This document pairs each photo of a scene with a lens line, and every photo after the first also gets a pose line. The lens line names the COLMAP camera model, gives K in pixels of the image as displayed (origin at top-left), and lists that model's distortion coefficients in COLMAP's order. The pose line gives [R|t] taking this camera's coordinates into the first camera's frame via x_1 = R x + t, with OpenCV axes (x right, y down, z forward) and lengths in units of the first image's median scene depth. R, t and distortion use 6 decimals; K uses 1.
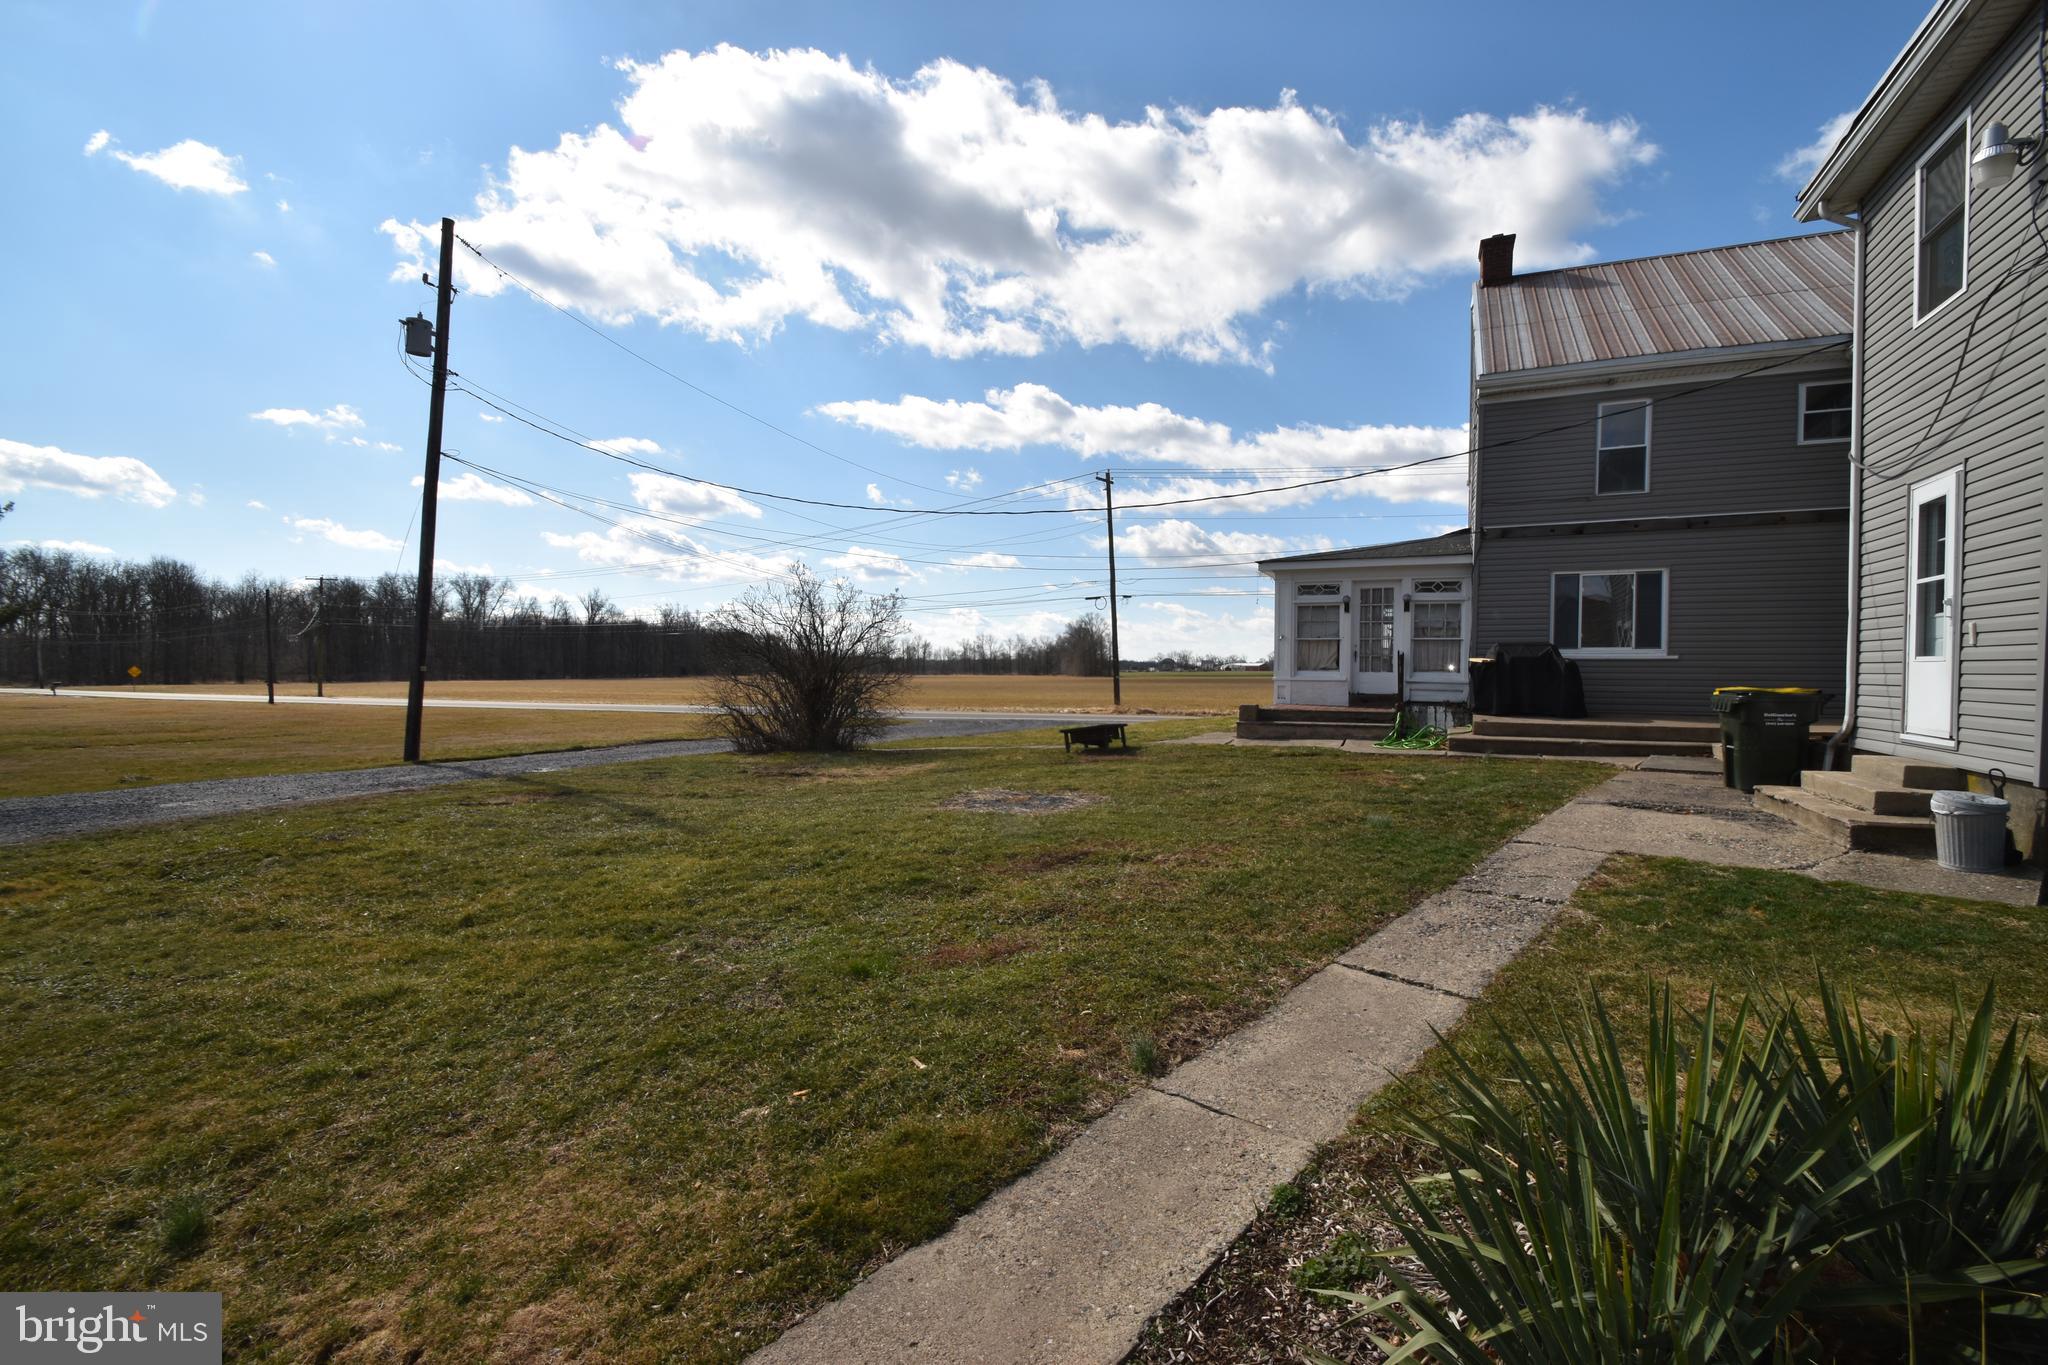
lens RADIAL K [[891.4, 0, 1026.6], [0, 891.4, 679.4], [0, 0, 1]] dist [0.009975, -0.005858]
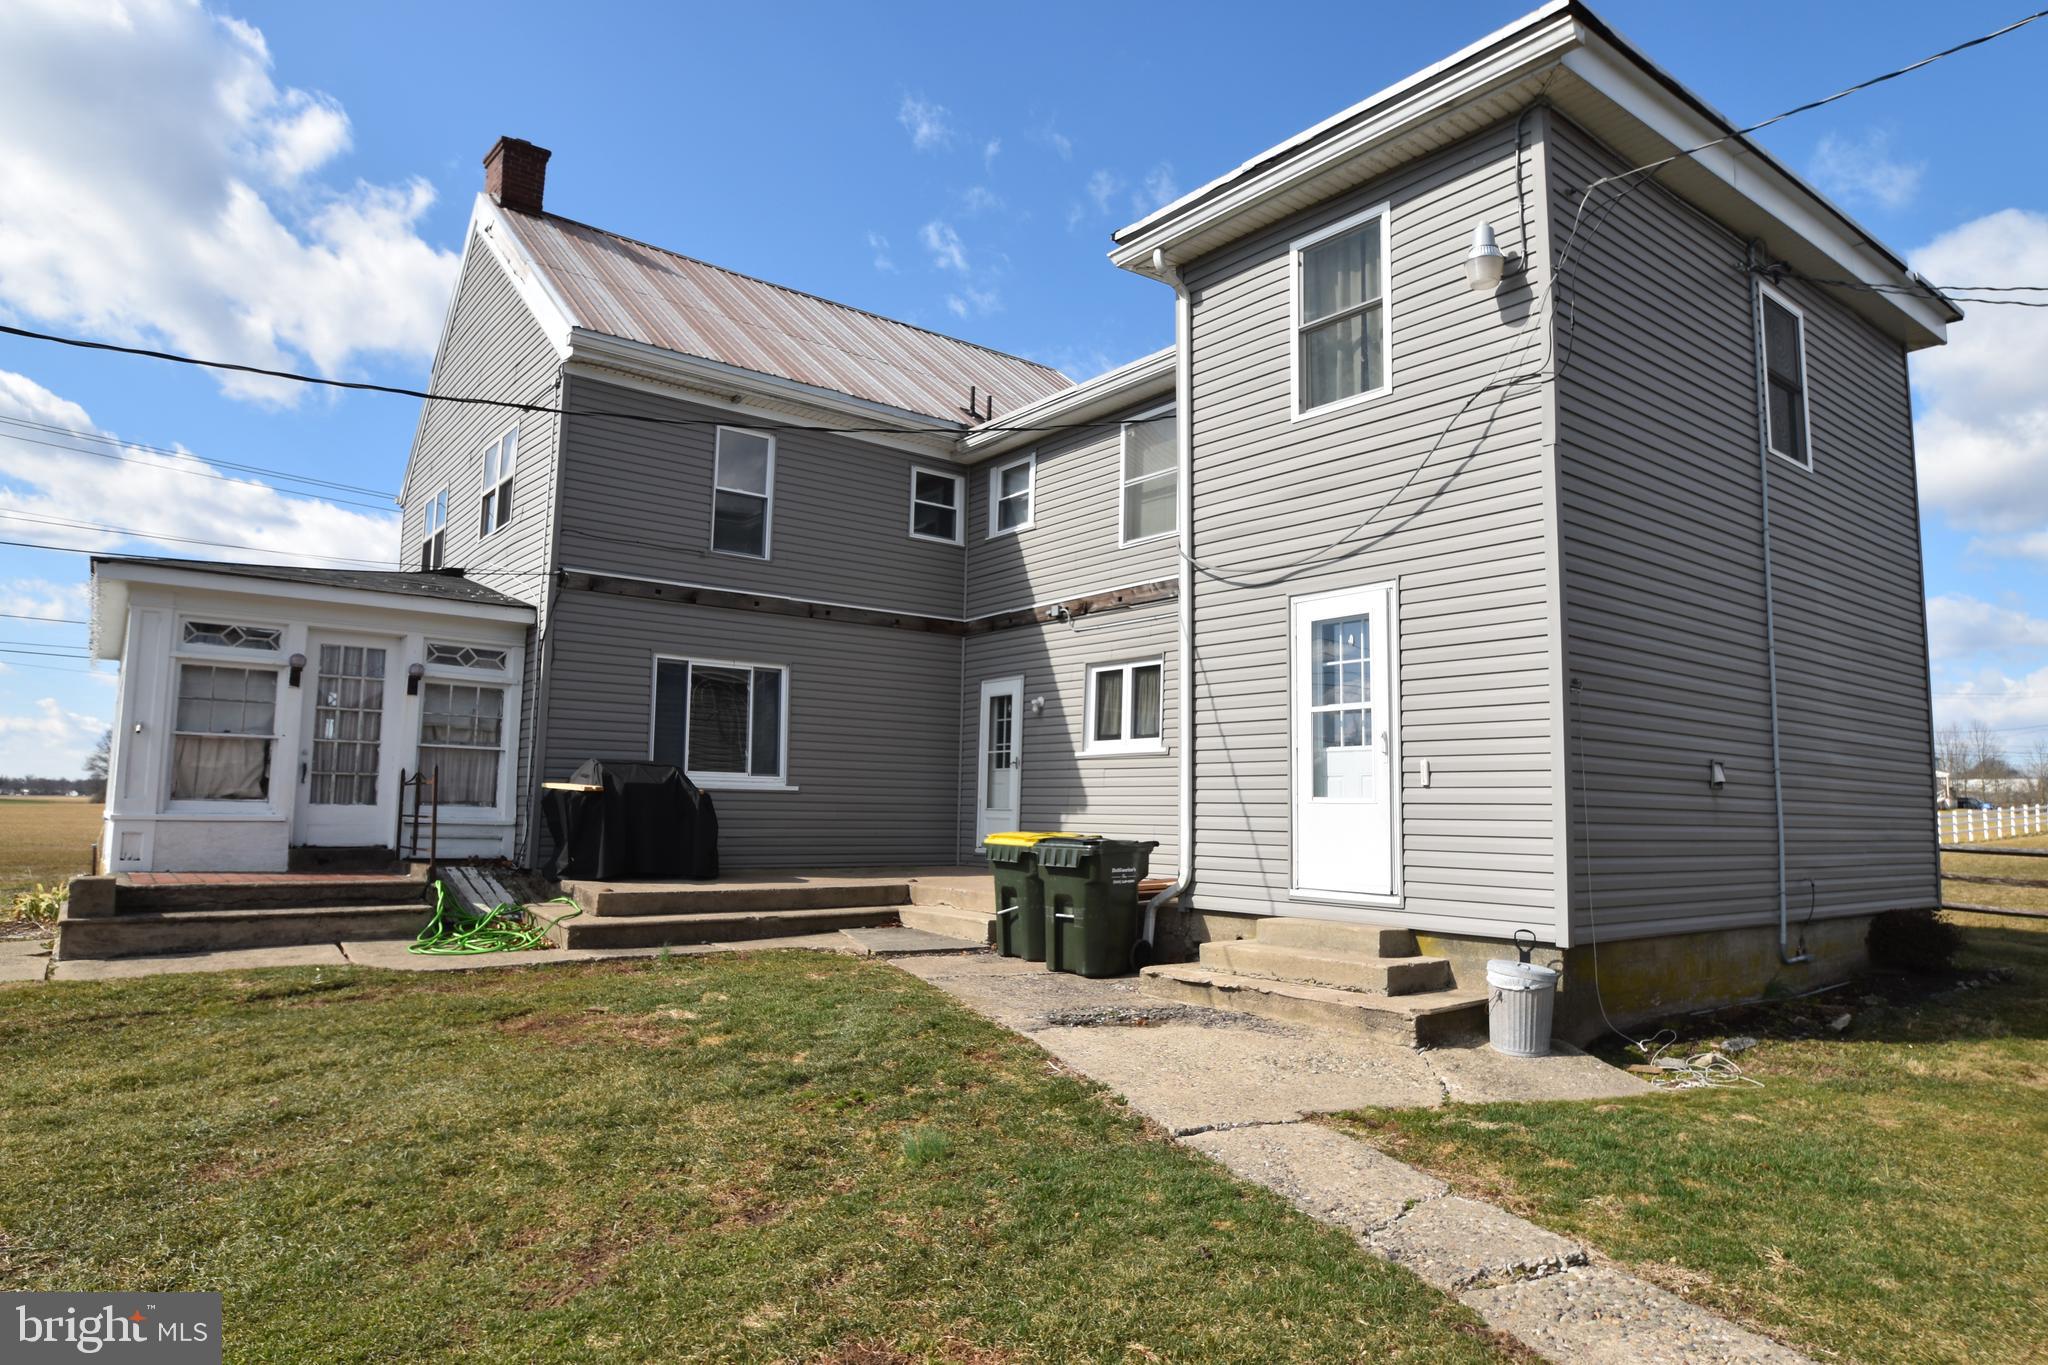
lens RADIAL K [[1231.7, 0, 1021.9], [0, 1231.7, 670.6], [0, 0, 1]] dist [-0.010578, -0.001220]
pose [[0.451569, 0.104851, 0.886054, -0.087074], [-0.003107, 0.993250, -0.115953, -0.004382], [-0.892231, 0.049608, 0.448847, 0.357078]]
